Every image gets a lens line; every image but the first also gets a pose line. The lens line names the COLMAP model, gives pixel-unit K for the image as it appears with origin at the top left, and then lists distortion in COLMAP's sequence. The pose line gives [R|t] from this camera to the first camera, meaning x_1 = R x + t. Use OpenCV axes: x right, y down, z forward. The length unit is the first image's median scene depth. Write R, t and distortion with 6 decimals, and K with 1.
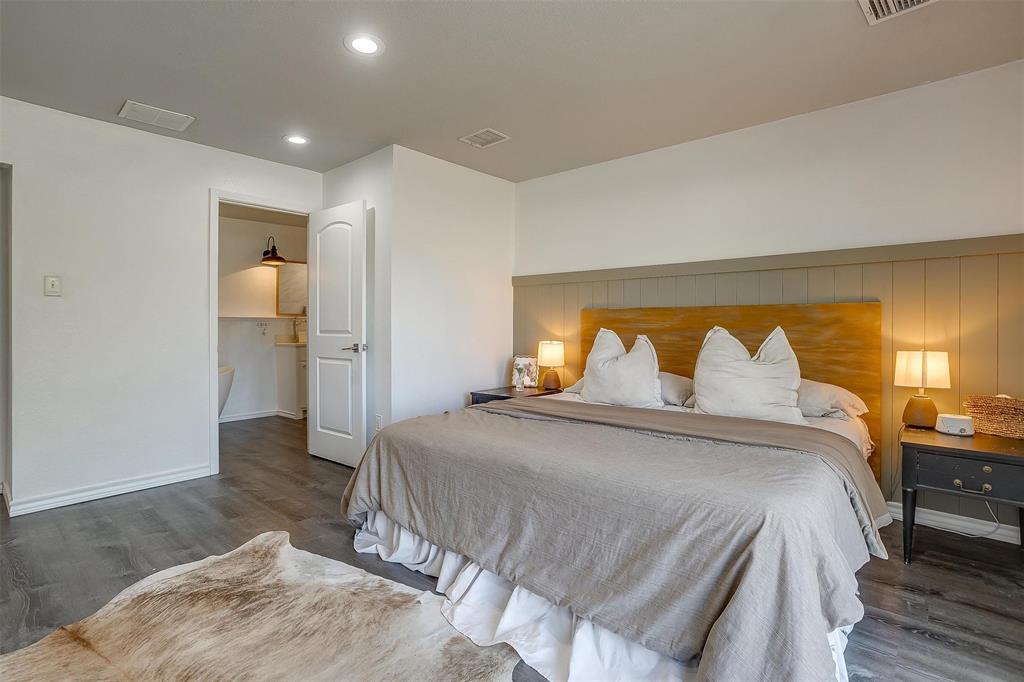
lens RADIAL K [[506.3, 0, 512.6], [0, 506.3, 332.6], [0, 0, 1]] dist [-0.054859, 0.029893]
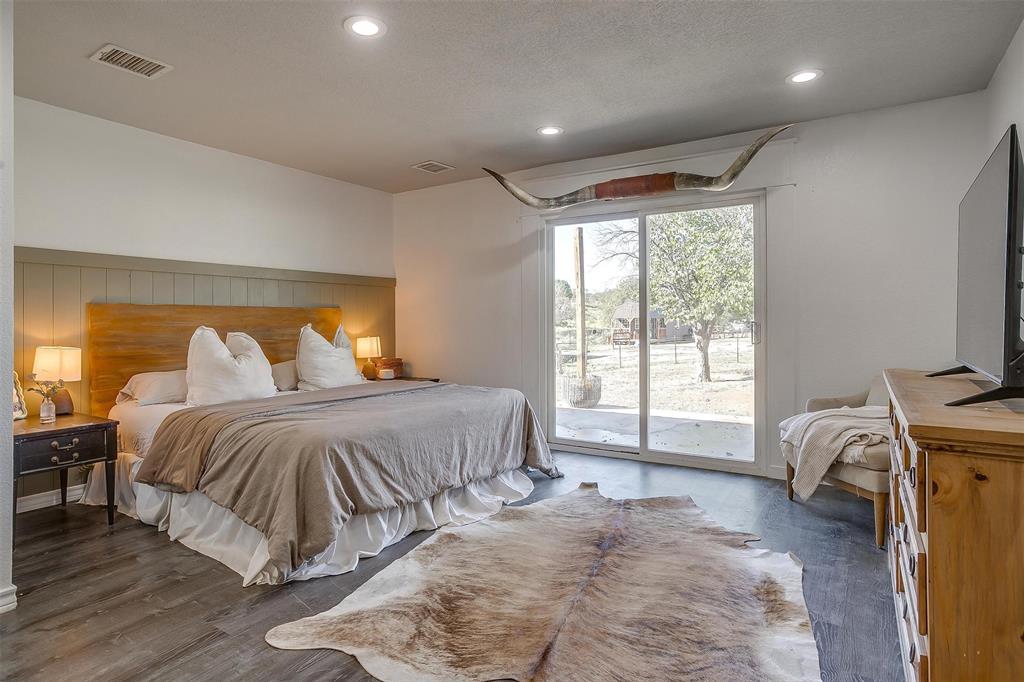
lens RADIAL K [[506.3, 0, 512.6], [0, 506.3, 332.6], [0, 0, 1]] dist [-0.054859, 0.029893]
pose [[-0.113536, -0.024697, 0.993227, -1.400107], [0.012352, 0.999579, 0.026267, -0.026613], [-0.993457, 0.015251, -0.113184, 0.895380]]
